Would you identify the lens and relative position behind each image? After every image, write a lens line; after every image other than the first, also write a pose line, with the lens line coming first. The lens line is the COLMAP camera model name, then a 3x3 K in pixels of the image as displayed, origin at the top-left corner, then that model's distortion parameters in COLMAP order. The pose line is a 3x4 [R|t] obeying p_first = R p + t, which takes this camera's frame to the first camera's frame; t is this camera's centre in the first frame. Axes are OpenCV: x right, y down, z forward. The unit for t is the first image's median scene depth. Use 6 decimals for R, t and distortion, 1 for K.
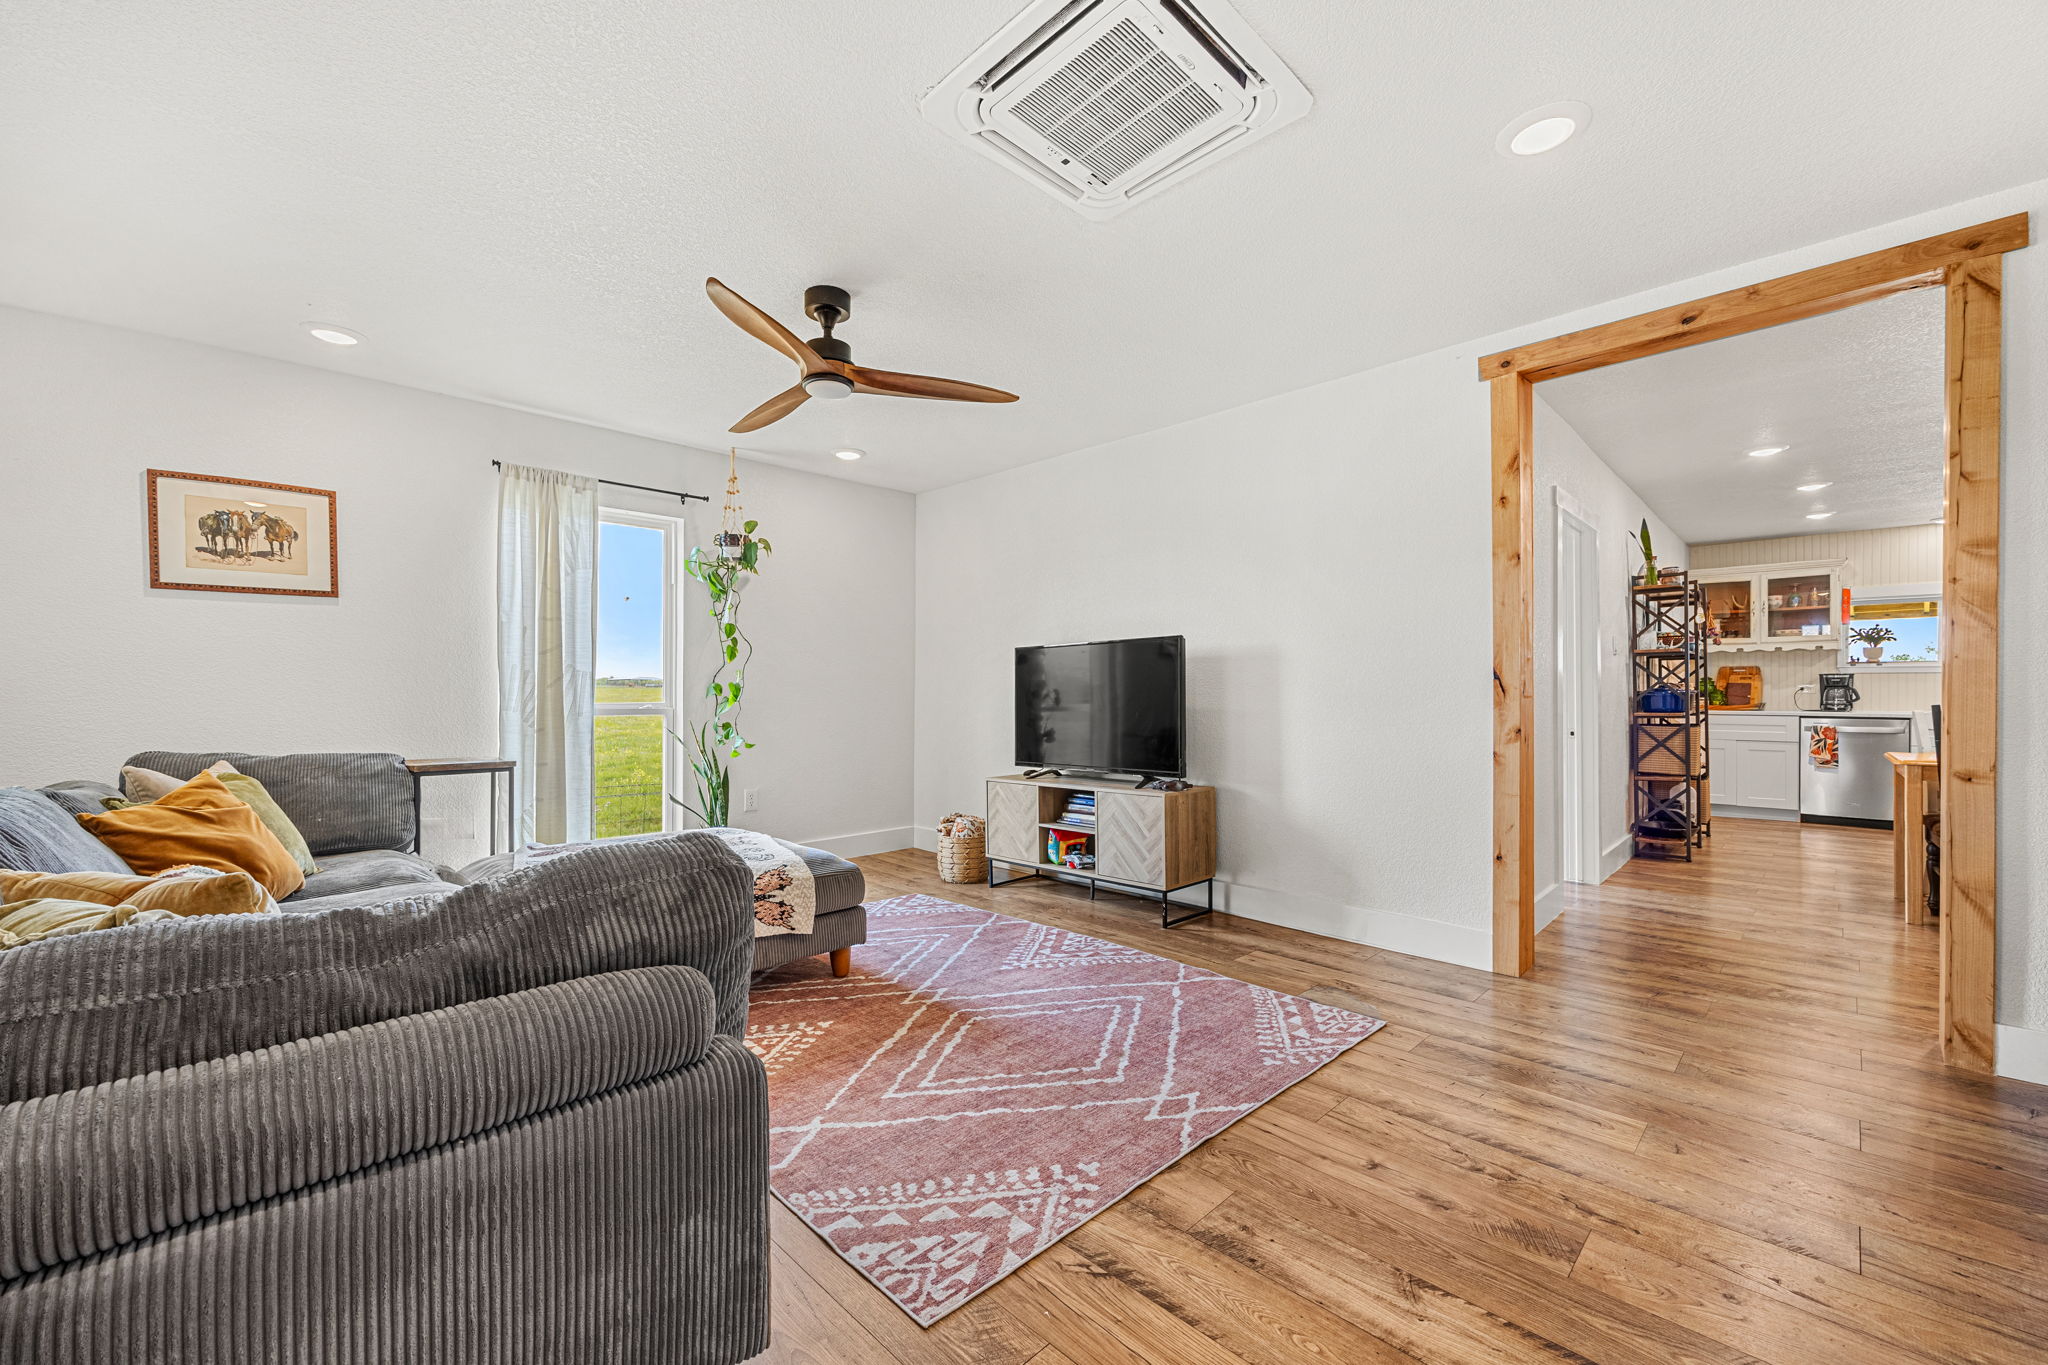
lens RADIAL K [[827.9, 0, 1025.0], [0, 827.9, 700.7], [0, 0, 1]] dist [-0.000941, 0.000136]
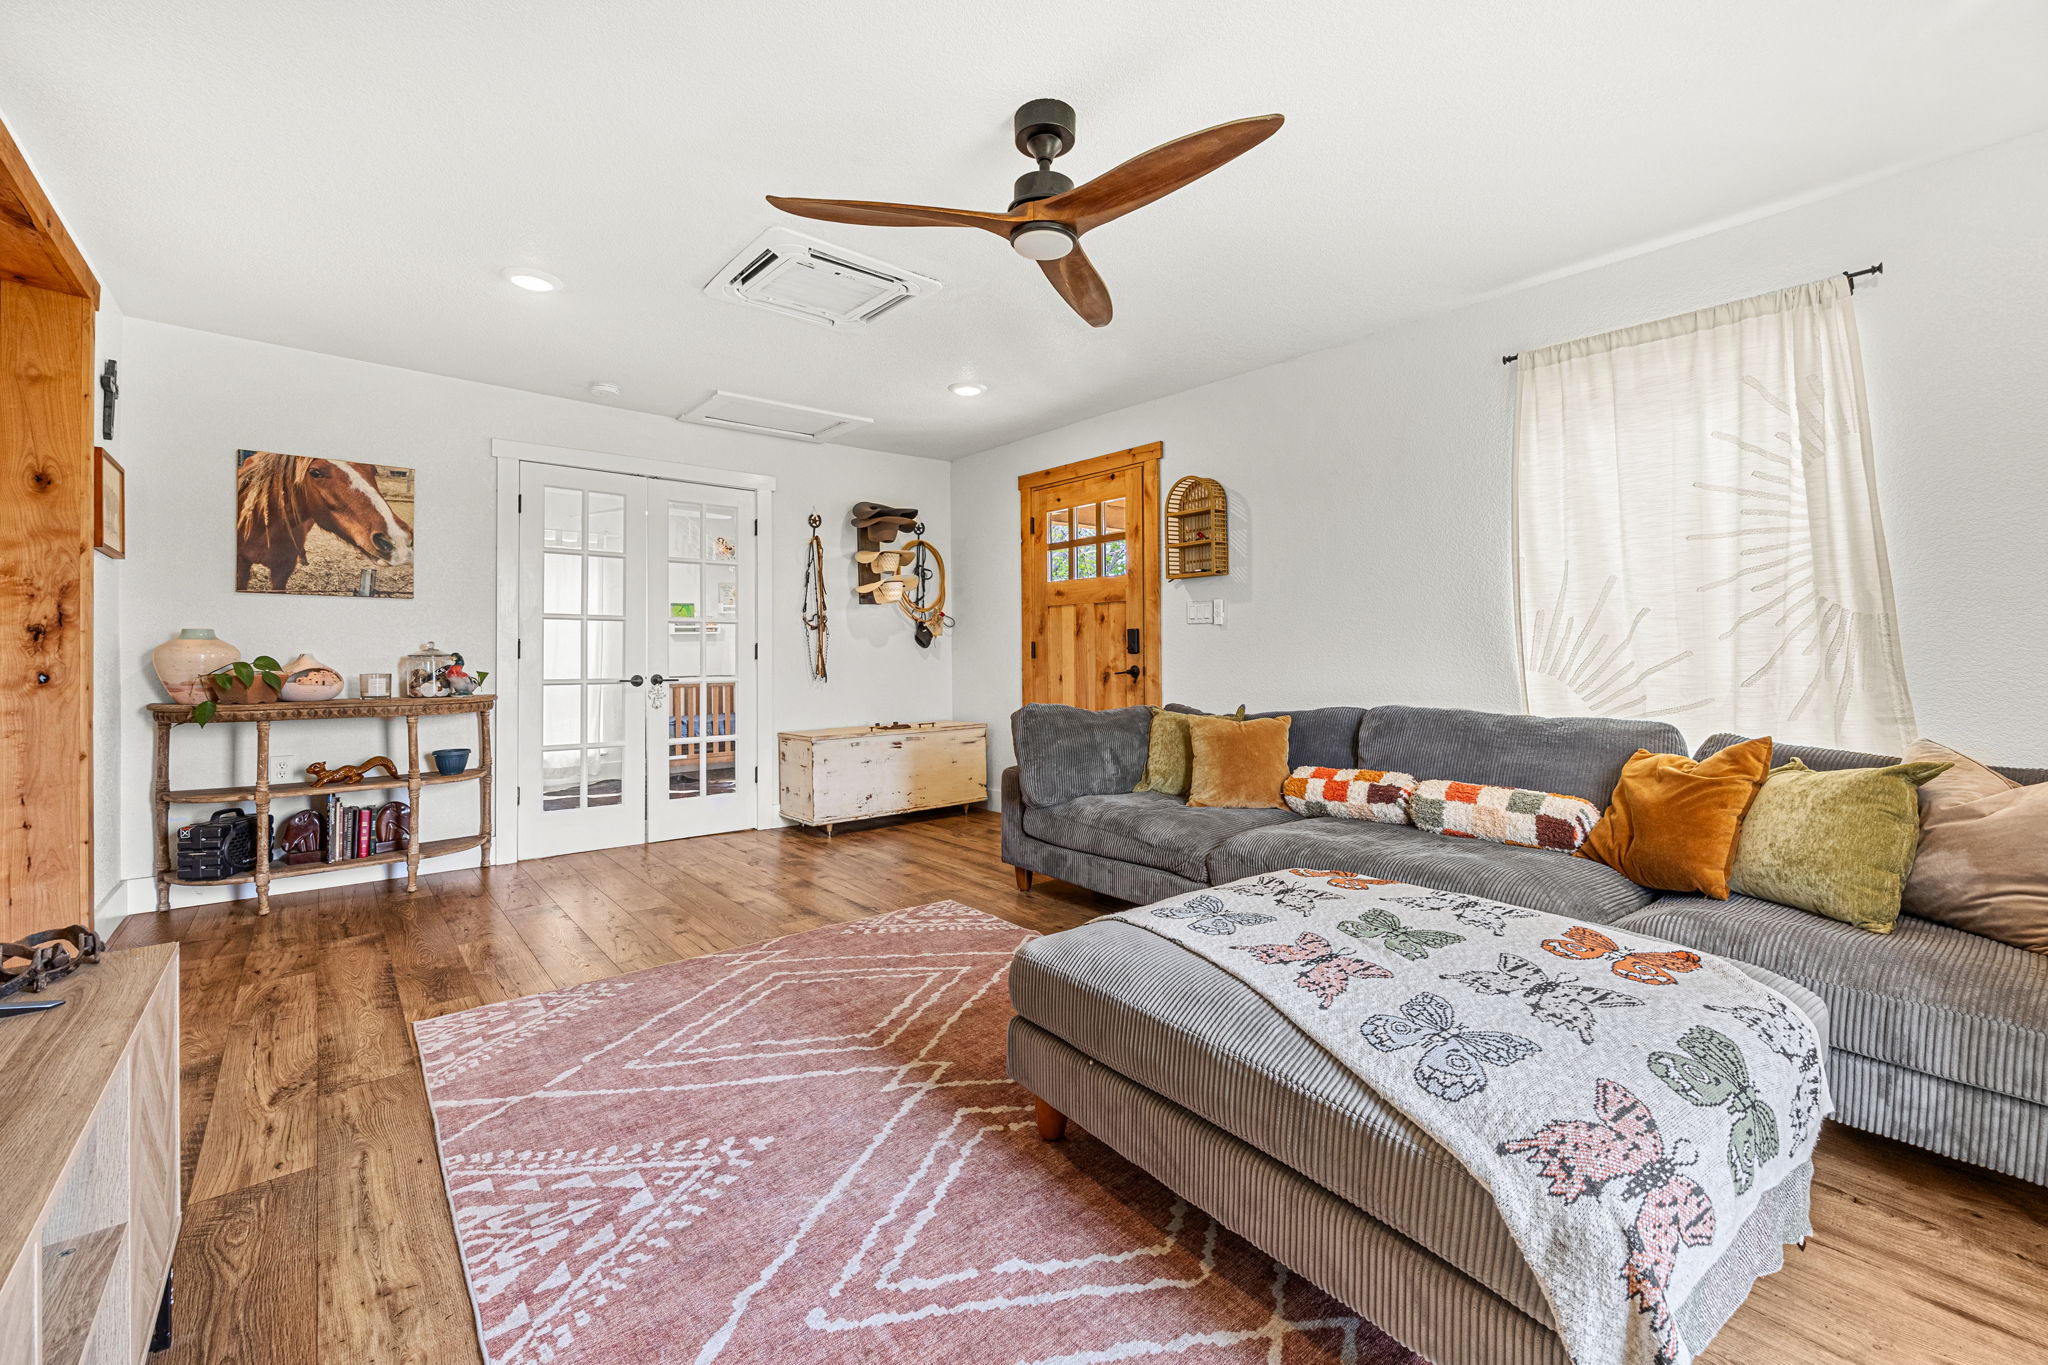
lens RADIAL K [[841.4, 0, 1026.0], [0, 841.4, 654.9], [0, 0, 1]] dist [-0.001062, 0.000014]
pose [[-0.996589, 0.004383, 0.082413, -0.291681], [0.005102, 0.999951, 0.008518, -0.011238], [-0.082371, 0.008910, -0.996562, 1.815707]]
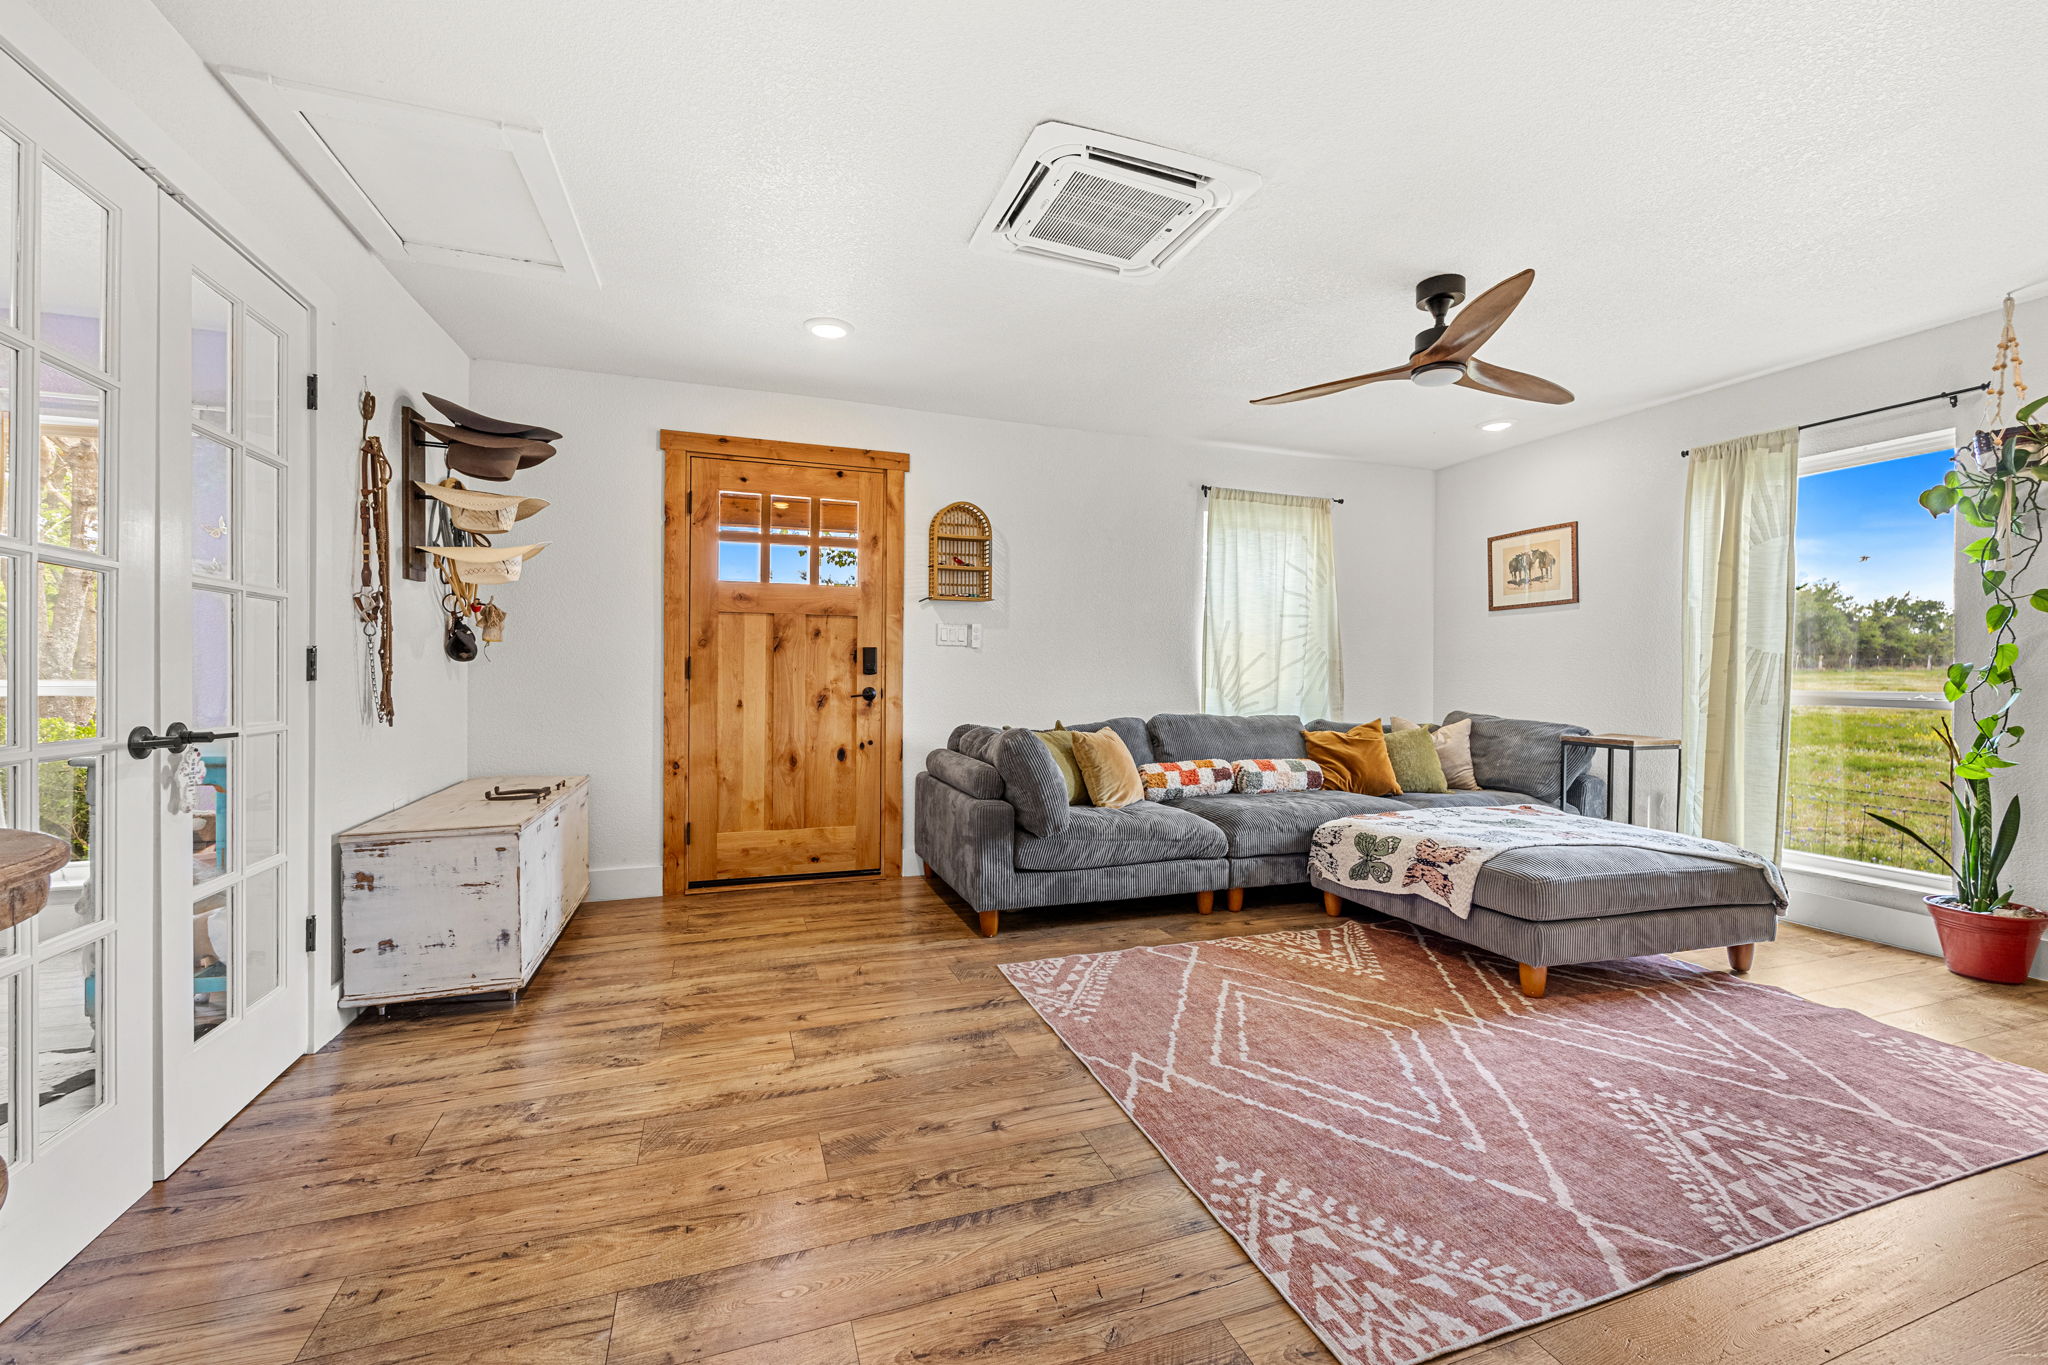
lens RADIAL K [[829.5, 0, 1024.0], [0, 829.5, 682.5], [0, 0, 1]] dist [-0.000669, -0.000017]
pose [[-0.424032, 0.007822, -0.905613, 0.925390], [-0.013658, 0.999794, 0.015030, -0.010369], [0.905544, 0.018742, -0.423838, 1.004283]]
